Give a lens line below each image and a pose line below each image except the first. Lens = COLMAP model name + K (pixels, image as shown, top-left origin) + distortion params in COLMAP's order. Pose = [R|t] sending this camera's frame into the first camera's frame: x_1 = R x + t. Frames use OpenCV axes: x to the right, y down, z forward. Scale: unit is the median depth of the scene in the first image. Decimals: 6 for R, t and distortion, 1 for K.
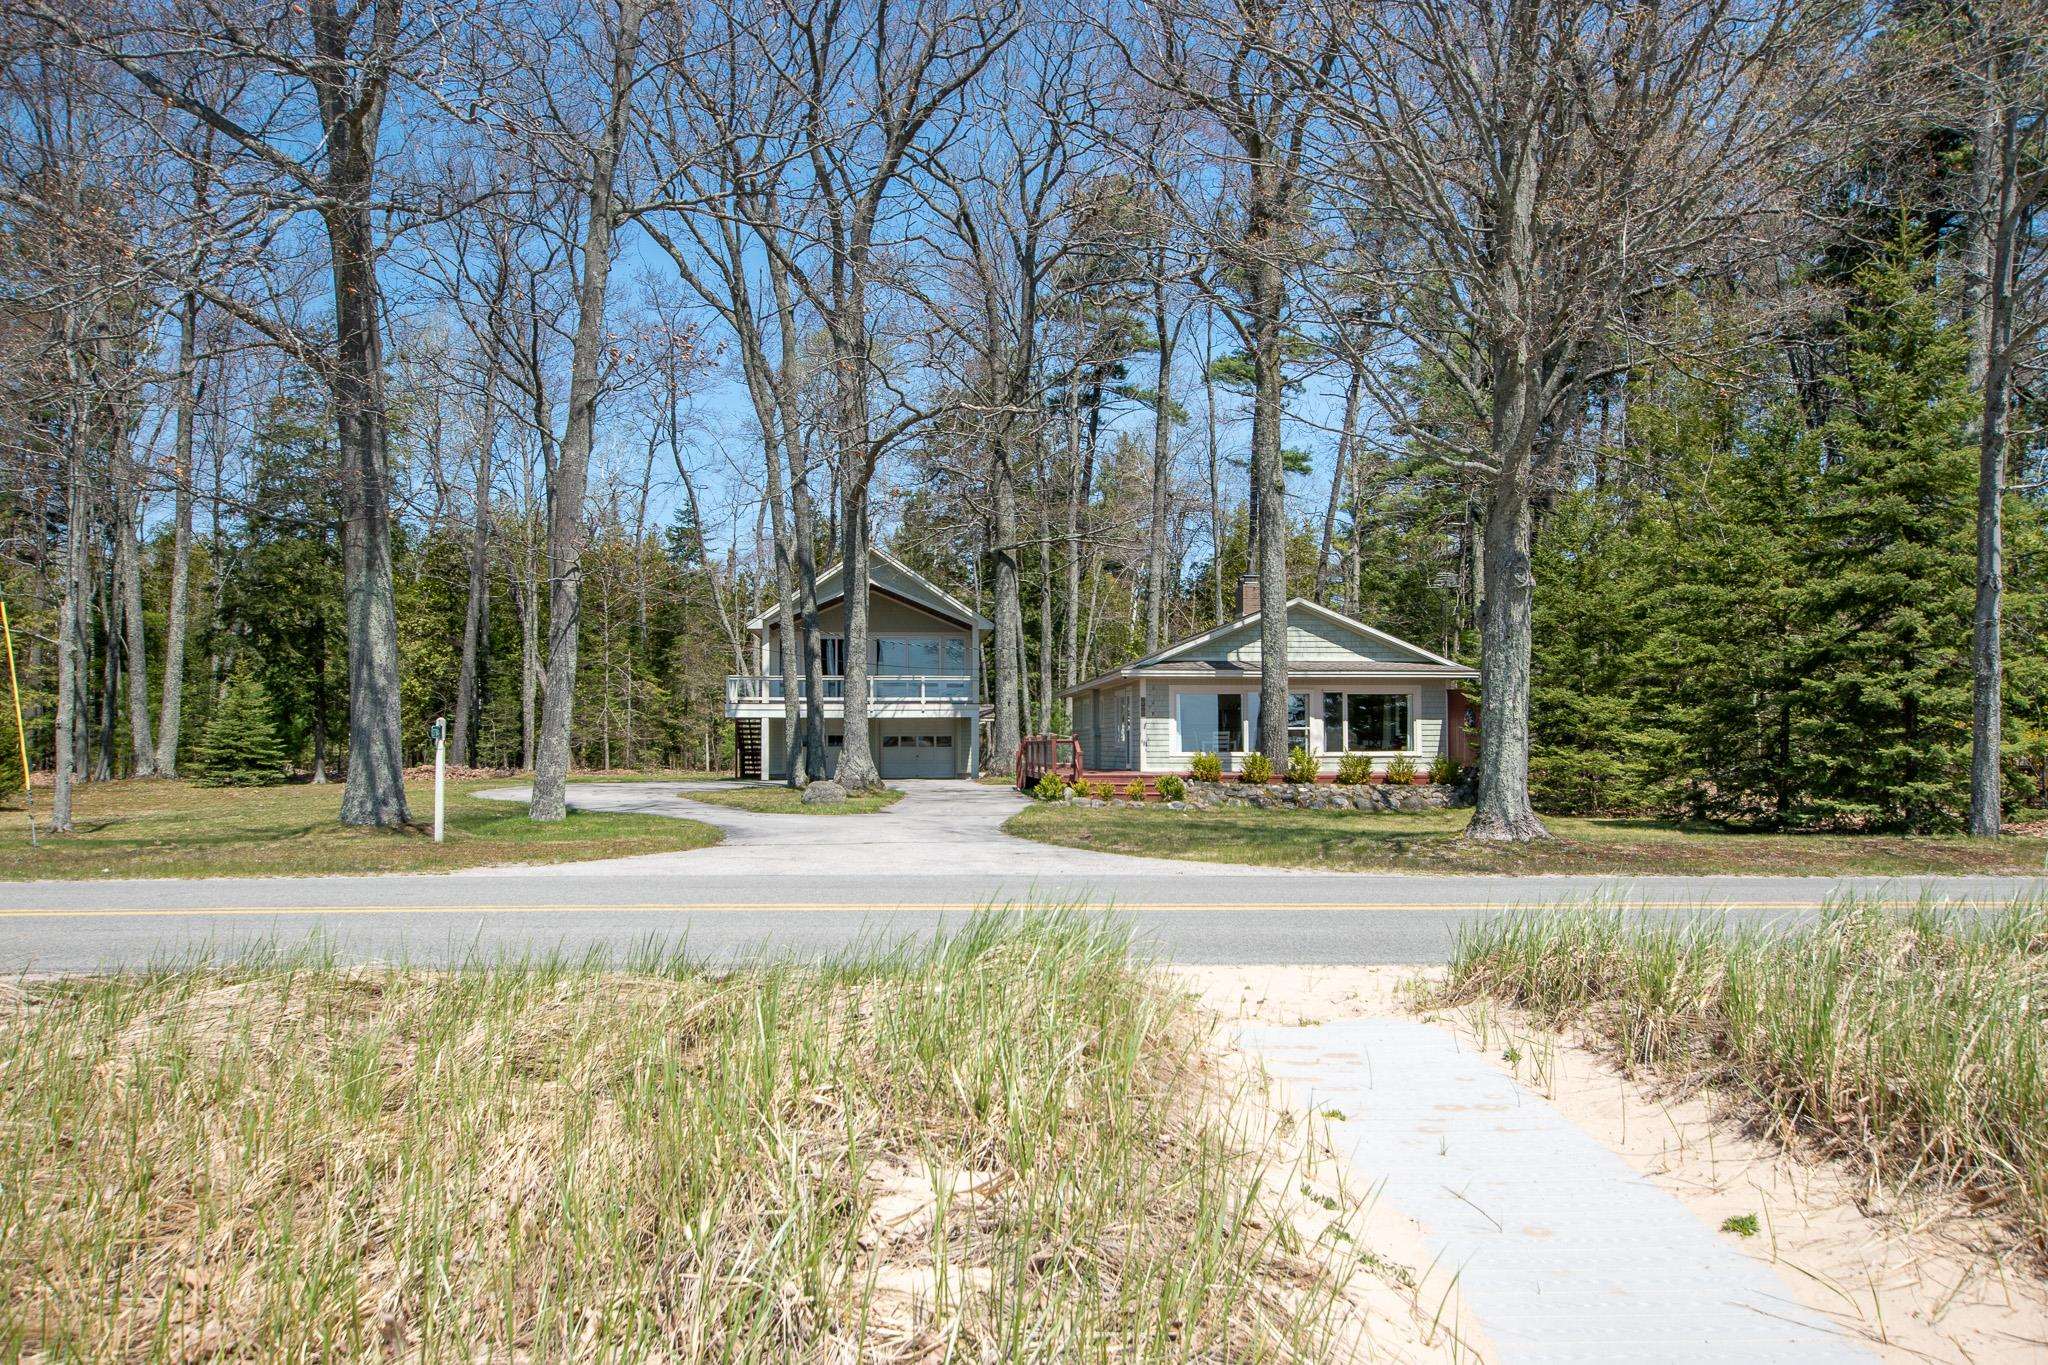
lens RADIAL K [[1694.5, 0, 1024.0], [0, 1694.5, 682.5], [0, 0, 1]] dist [0.002260, 0.050489]
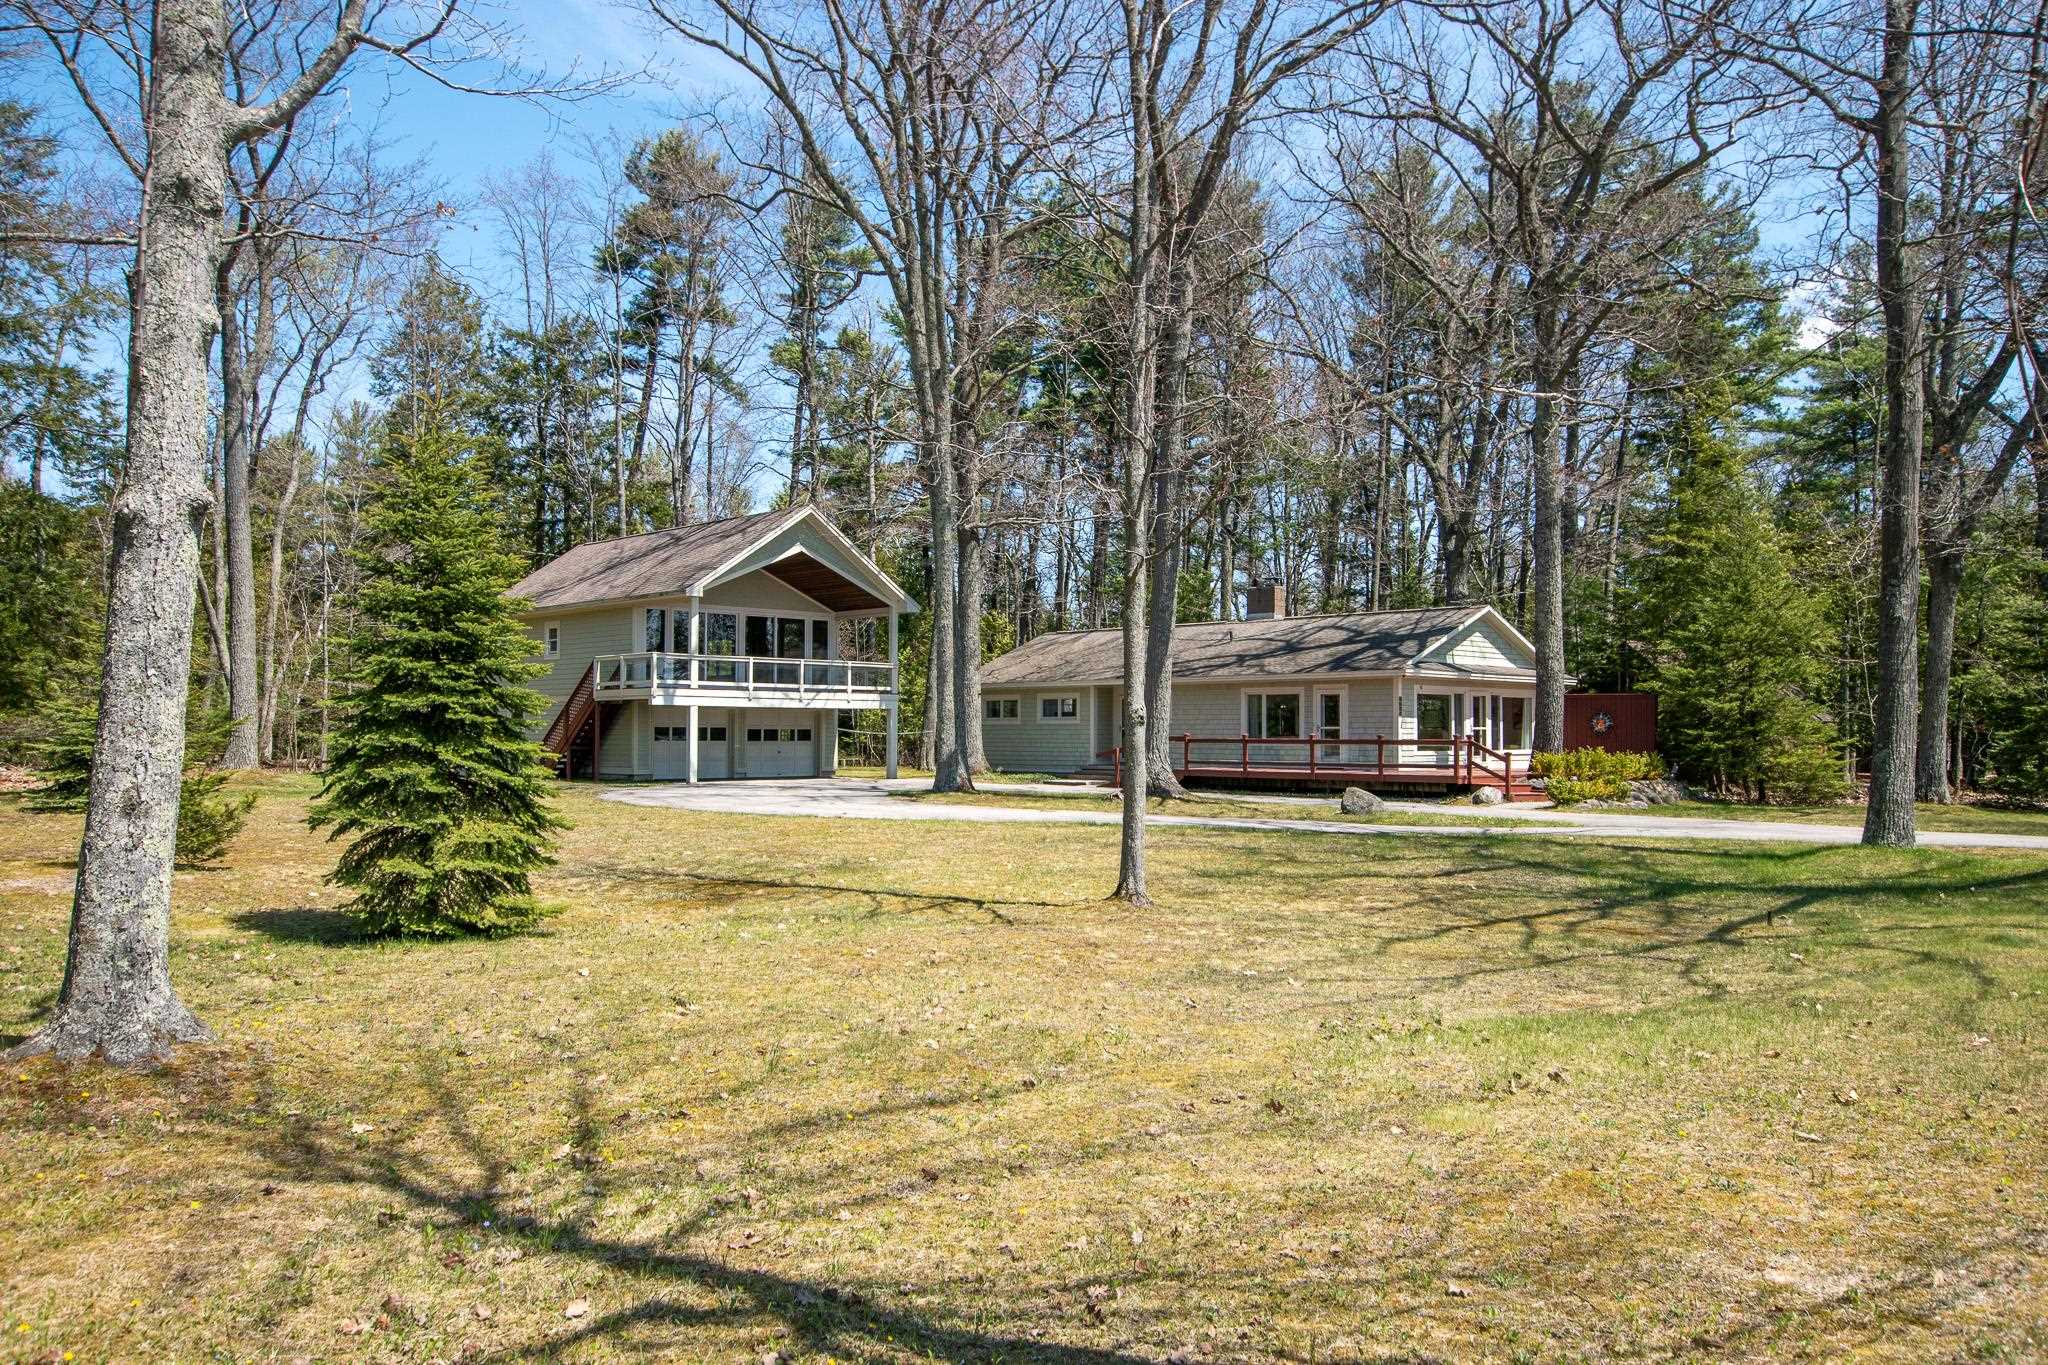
lens RADIAL K [[1533.6, 0, 1028.8], [0, 1533.6, 713.0], [0, 0, 1]] dist [0.007085, 0.001220]
pose [[0.754510, 0.011511, 0.656188, -0.681166], [-0.029206, 0.999445, 0.016051, 0.010231], [-0.655639, -0.031275, 0.754427, 0.458796]]
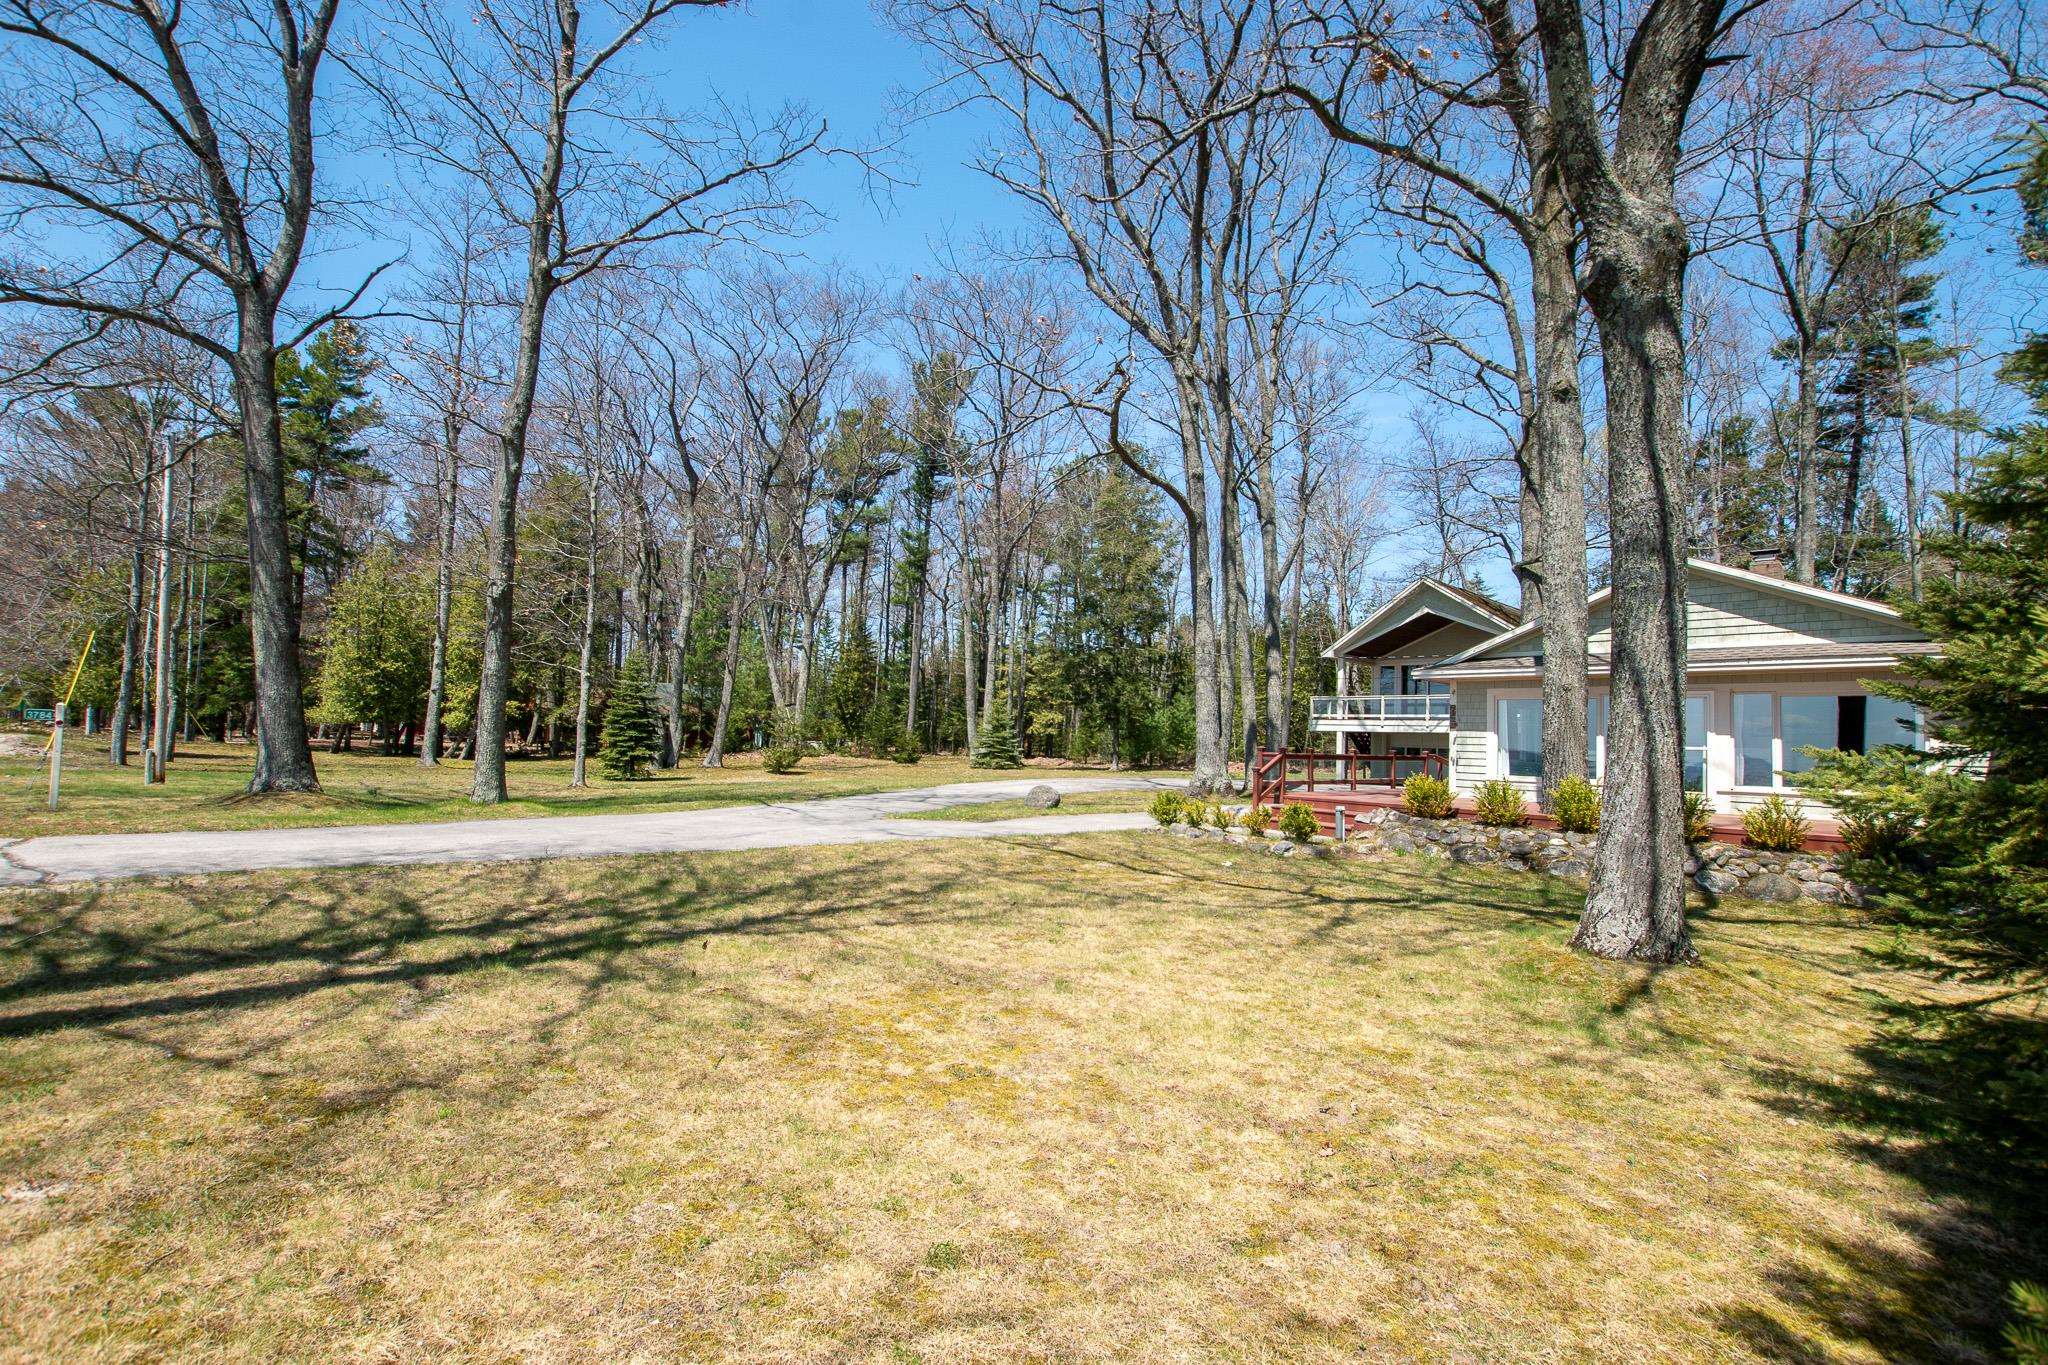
lens RADIAL K [[904.8, 0, 1024.0], [0, 904.8, 682.5], [0, 0, 1]] dist [-0.027653, -0.000303]
pose [[0.631993, -0.026991, -0.774504, 0.269536], [-0.003174, 0.999295, -0.037414, 0.014702], [0.774967, 0.026103, 0.631462, 0.567186]]
